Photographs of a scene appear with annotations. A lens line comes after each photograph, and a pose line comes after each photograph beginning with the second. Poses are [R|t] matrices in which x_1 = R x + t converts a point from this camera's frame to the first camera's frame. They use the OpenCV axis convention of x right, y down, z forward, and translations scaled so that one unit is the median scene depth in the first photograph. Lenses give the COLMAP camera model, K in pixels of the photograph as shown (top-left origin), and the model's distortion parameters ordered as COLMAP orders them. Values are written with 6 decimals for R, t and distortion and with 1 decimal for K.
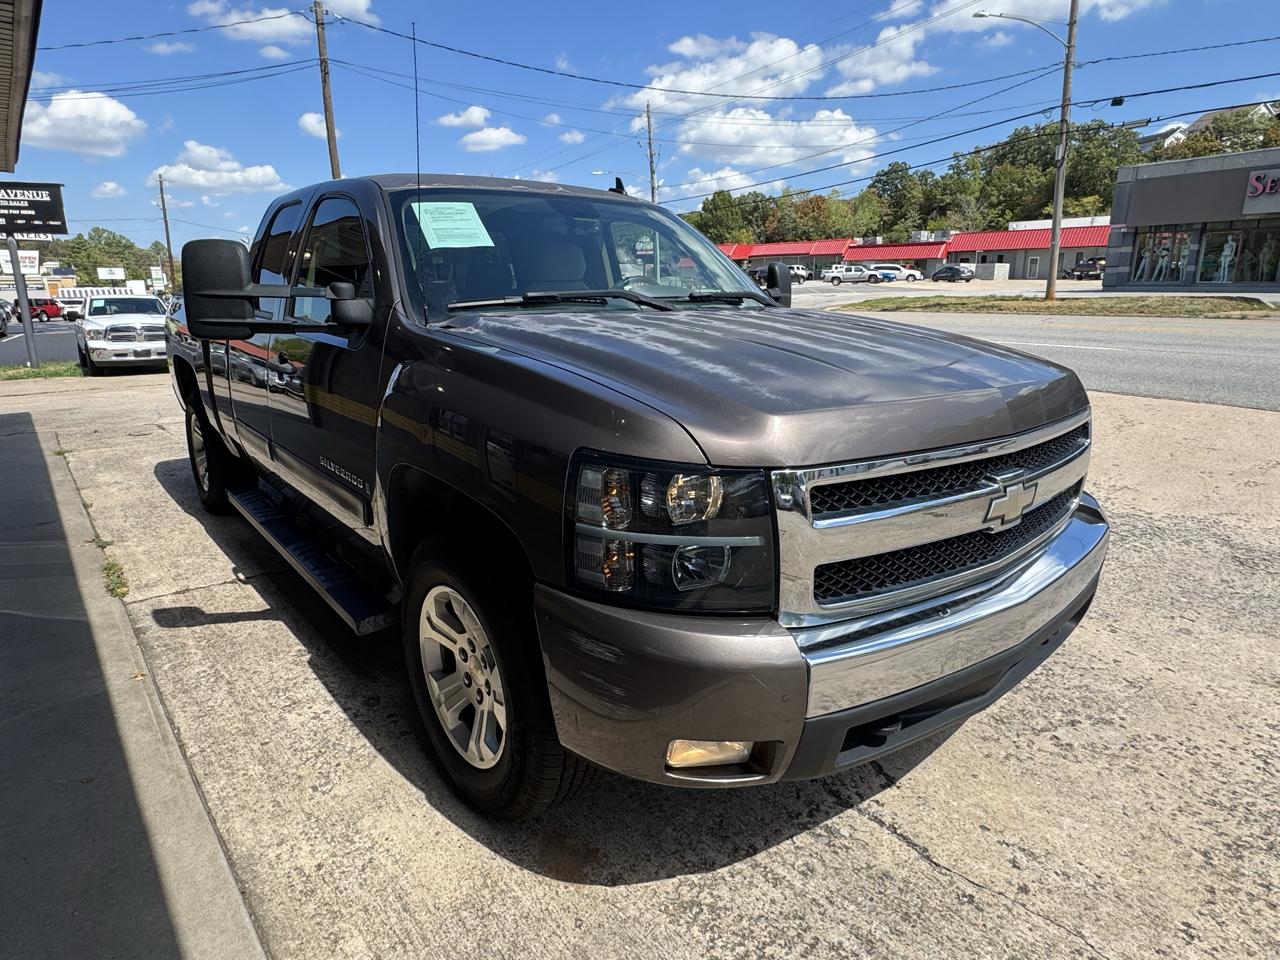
lens RADIAL K [[761.5, 0, 630.7], [0, 761.5, 481.2], [0, 0, 1]] dist [-0.001441, -0.000252]
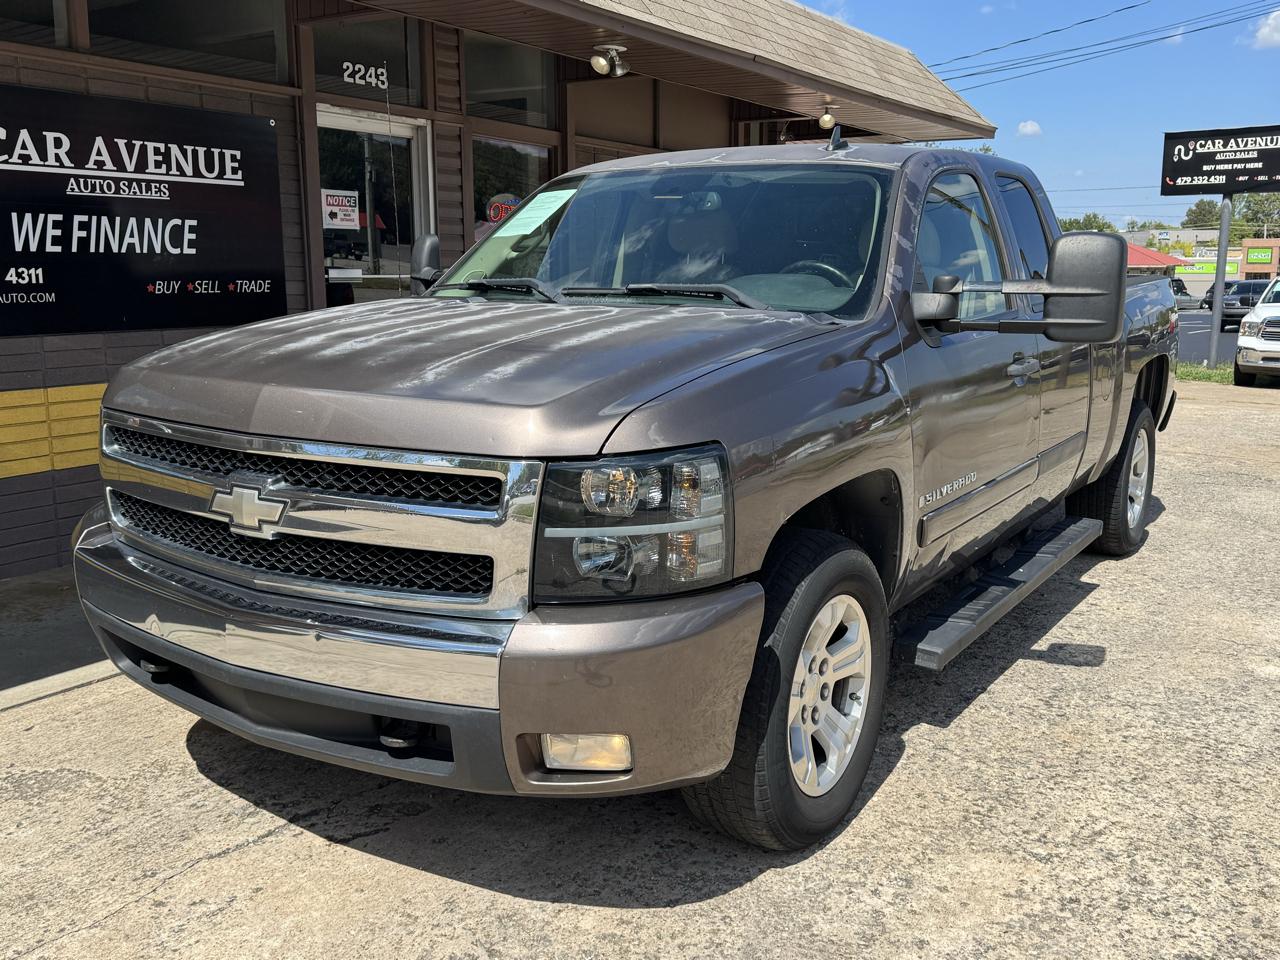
lens RADIAL K [[1200.3, 0, 639.4], [0, 1200.3, 483.2], [0, 0, 1]] dist [0.023123, 0.000000]
pose [[0.314847, 0.180484, -0.931825, 1.544189], [-0.244773, 0.963986, 0.104009, -0.209940], [0.917037, 0.195339, 0.347685, 0.706853]]
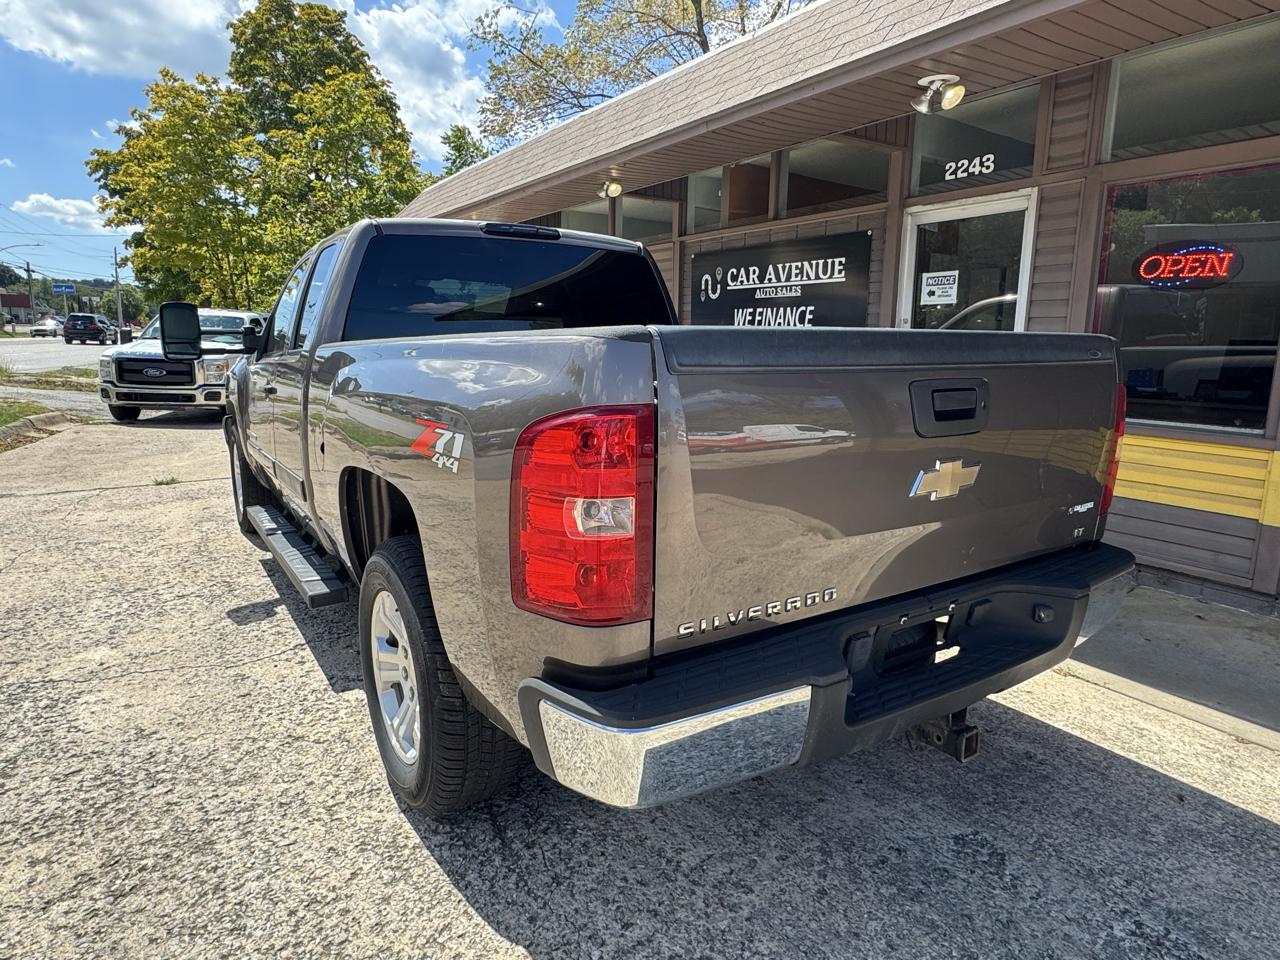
lens RADIAL K [[759.8, 0, 637.6], [0, 759.8, 483.0], [0, 0, 1]] dist [-0.003019, -0.000296]
pose [[-0.995846, -0.021211, 0.088543, -0.888028], [0.018519, 0.904974, 0.425064, -0.822380], [-0.089145, 0.424938, -0.900822, 3.281807]]
